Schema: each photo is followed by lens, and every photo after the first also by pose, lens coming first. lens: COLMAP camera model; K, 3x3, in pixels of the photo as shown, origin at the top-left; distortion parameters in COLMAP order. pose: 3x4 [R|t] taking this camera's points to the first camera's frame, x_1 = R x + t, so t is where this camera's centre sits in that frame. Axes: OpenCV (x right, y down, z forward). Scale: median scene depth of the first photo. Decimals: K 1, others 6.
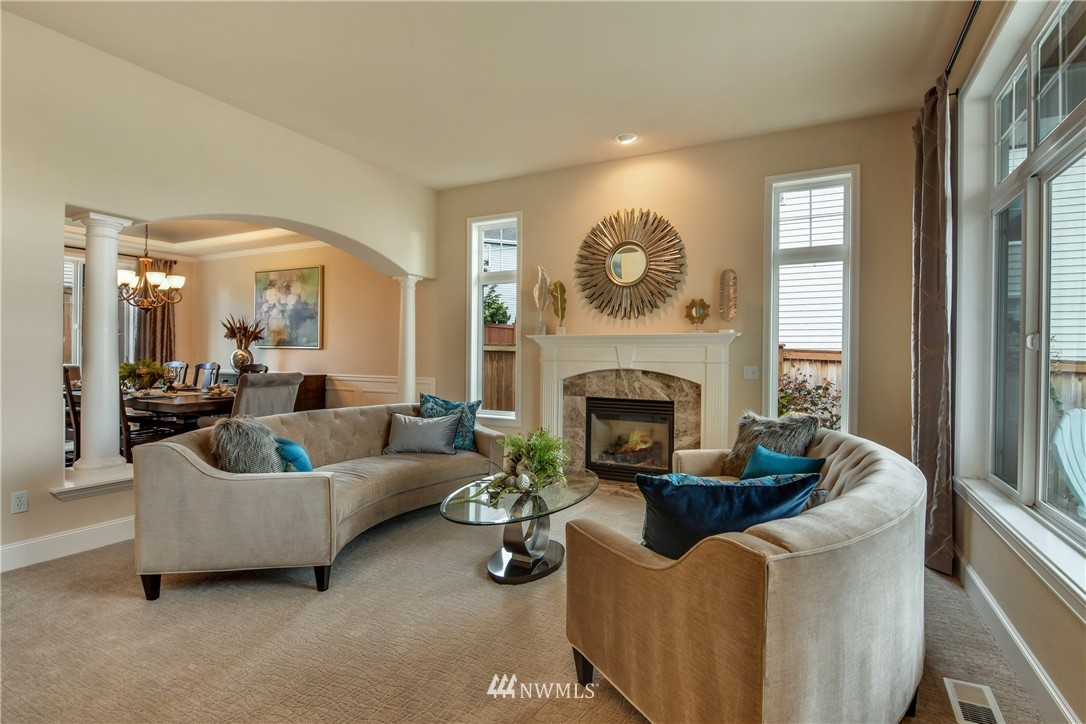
lens RADIAL K [[534.5, 0, 537.9], [0, 534.5, 356.4], [0, 0, 1]] dist [-0.000344, -0.000442]
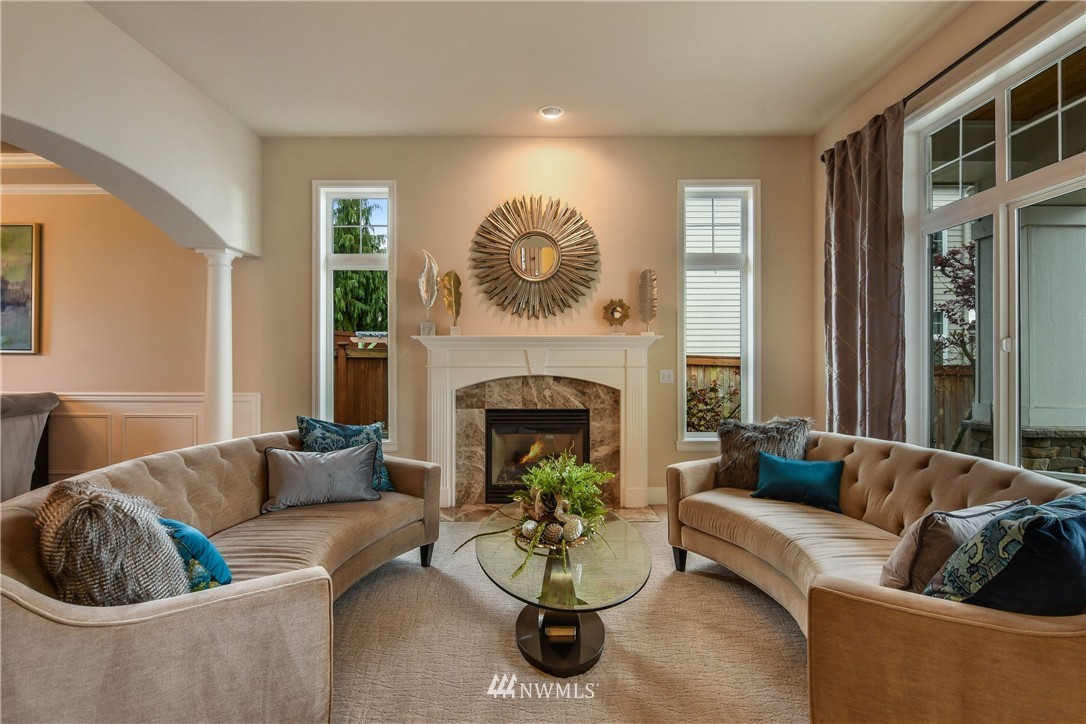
lens RADIAL K [[543.1, 0, 544.2], [0, 543.1, 357.0], [0, 0, 1]] dist [0.017351, -0.021841]
pose [[0.882714, -0.005593, 0.469878, -0.247495], [0.009043, 0.999946, -0.005087, -0.001885], [-0.469824, 0.008740, 0.882717, 0.203132]]
